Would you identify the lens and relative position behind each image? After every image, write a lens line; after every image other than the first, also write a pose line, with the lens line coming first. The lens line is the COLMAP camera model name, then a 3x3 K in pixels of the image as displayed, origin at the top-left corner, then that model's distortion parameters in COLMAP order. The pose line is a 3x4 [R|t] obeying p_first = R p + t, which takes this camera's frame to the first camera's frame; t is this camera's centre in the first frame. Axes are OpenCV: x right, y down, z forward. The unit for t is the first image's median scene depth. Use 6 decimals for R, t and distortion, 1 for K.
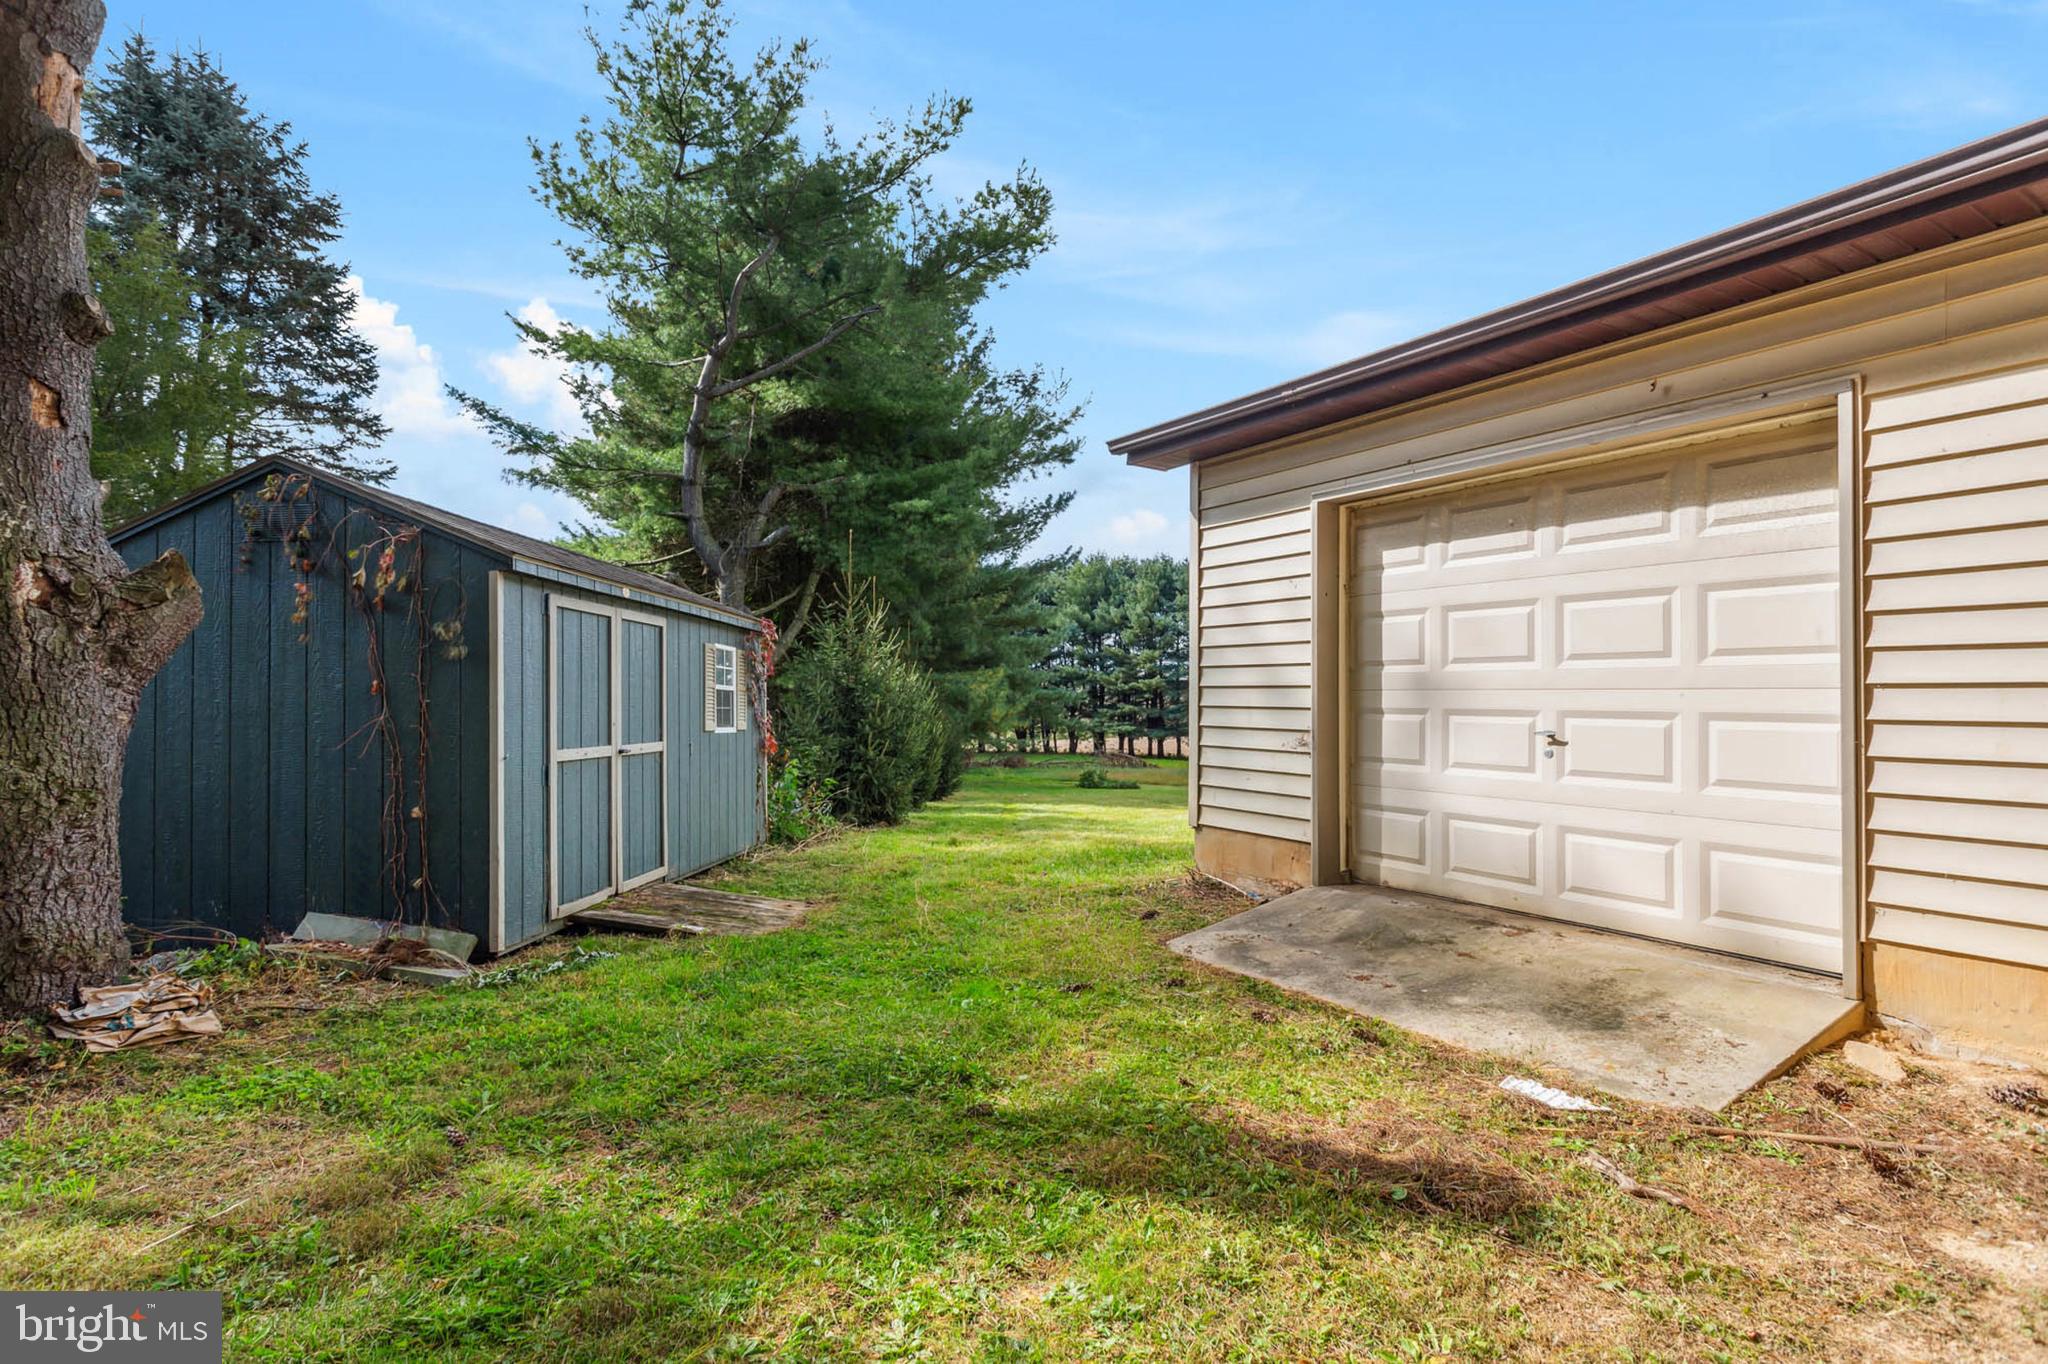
lens RADIAL K [[990.9, 0, 1034.3], [0, 990.9, 678.9], [0, 0, 1]] dist [0.014666, 0.000071]
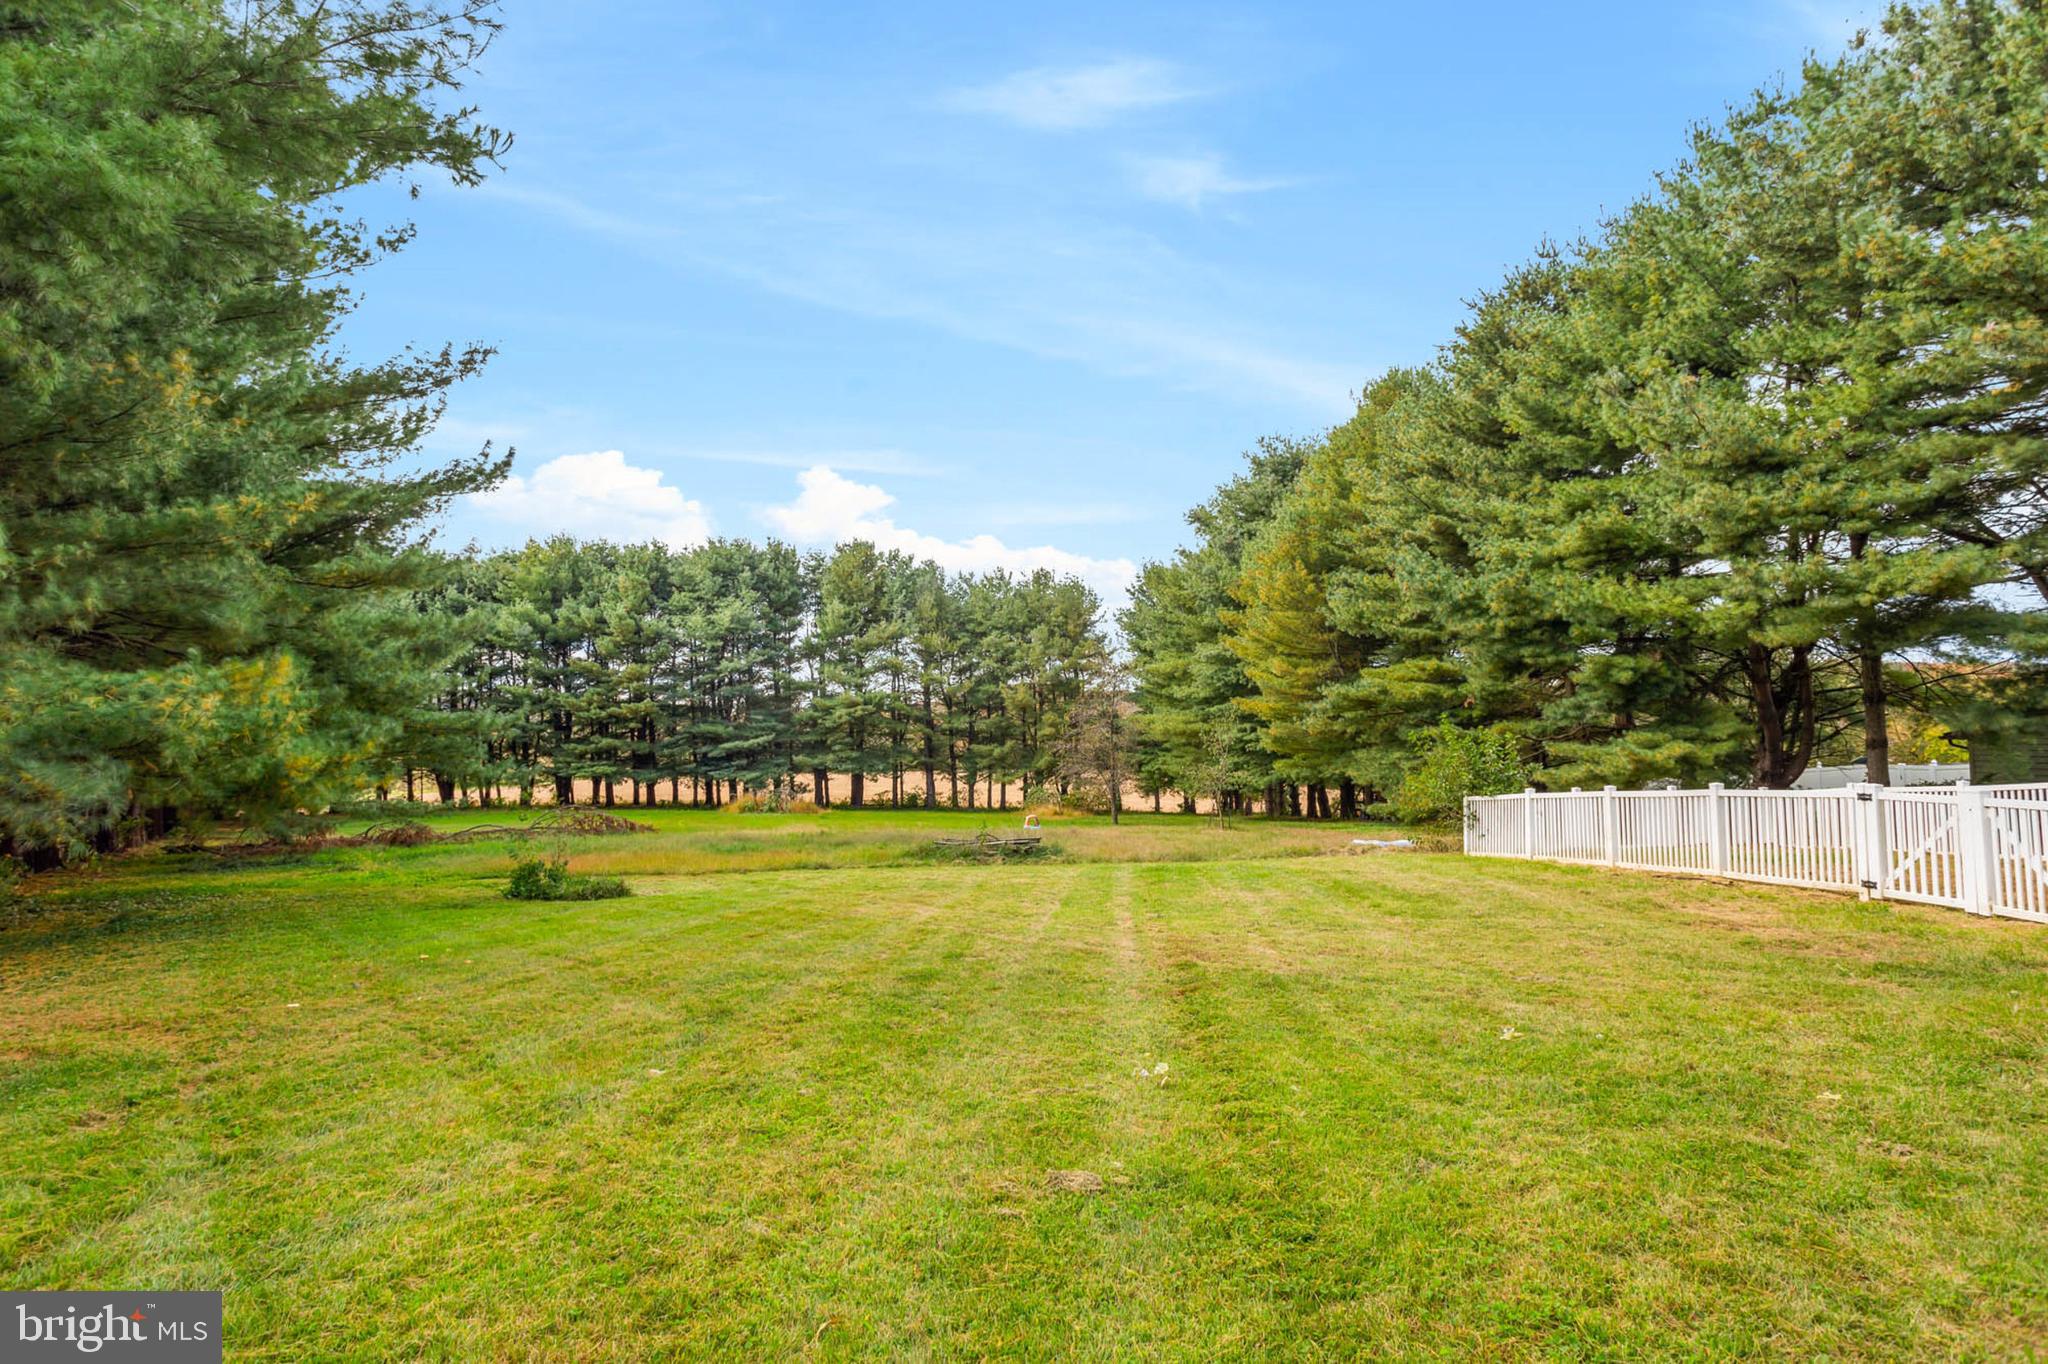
lens RADIAL K [[1111.1, 0, 1024.0], [0, 1111.1, 682.0], [0, 0, 1]] dist [-0.001394, 0.000111]
pose [[0.898147, 0.002156, 0.439690, 0.009642], [0.007194, 0.999782, -0.019599, 0.002827], [-0.439636, 0.020766, 0.897936, 0.109084]]
